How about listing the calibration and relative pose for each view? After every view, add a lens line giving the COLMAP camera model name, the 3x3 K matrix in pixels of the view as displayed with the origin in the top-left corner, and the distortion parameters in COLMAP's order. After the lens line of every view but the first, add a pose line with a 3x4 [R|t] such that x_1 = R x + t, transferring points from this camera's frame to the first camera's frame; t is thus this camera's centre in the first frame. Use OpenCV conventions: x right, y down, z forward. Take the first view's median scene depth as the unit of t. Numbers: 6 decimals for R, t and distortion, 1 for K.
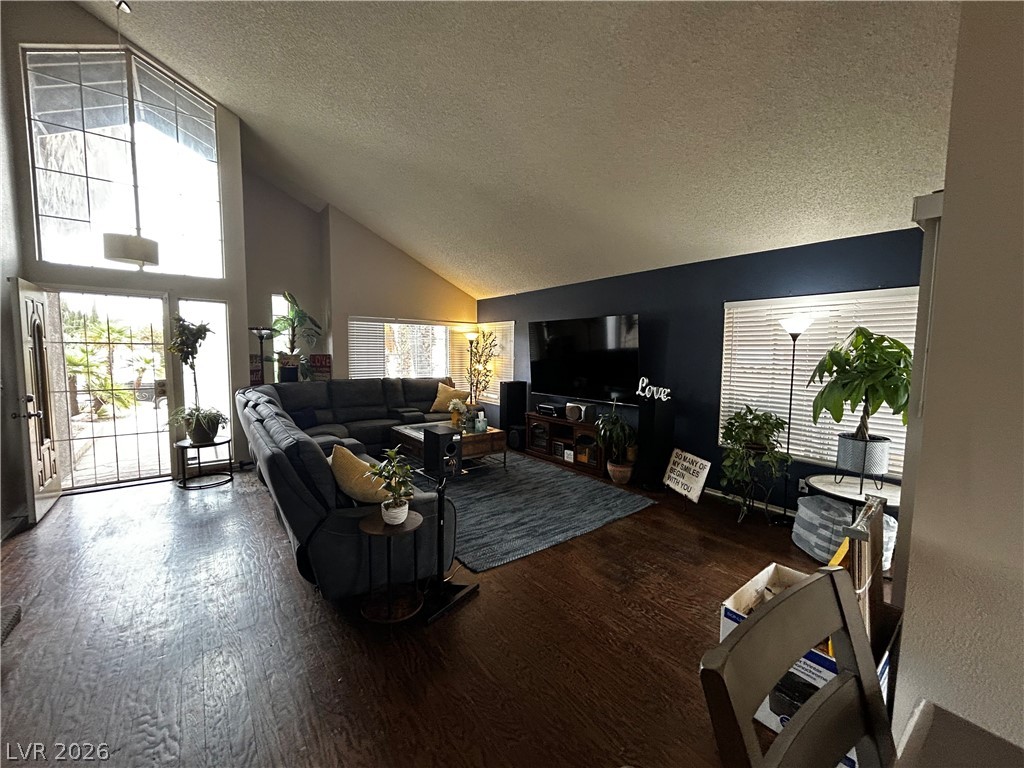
lens RADIAL K [[411.5, 0, 514.1], [0, 411.5, 382.6], [0, 0, 1]] dist [-0.000055, 0.000851]
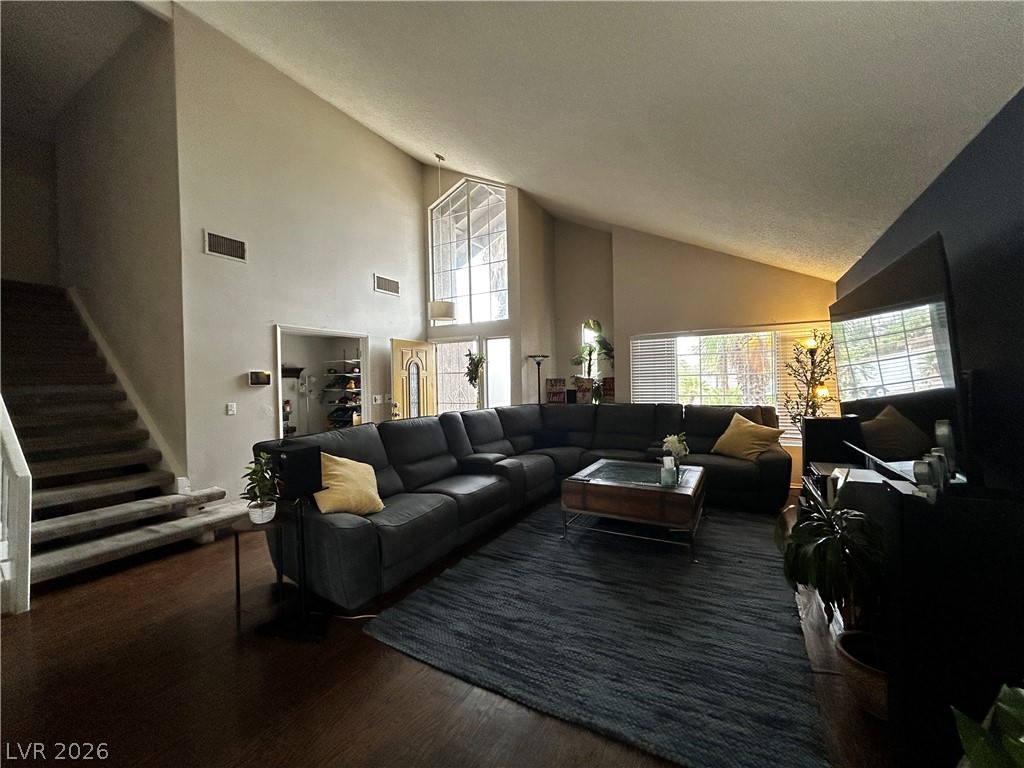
lens RADIAL K [[411.5, 0, 513.0], [0, 411.5, 387.3], [0, 0, 1]] dist [-0.000055, 0.000851]
pose [[0.378758, -0.004662, -0.925484, 0.517149], [-0.045220, 0.998700, -0.023537, -0.016549], [0.924390, 0.050765, 0.378055, 0.611074]]
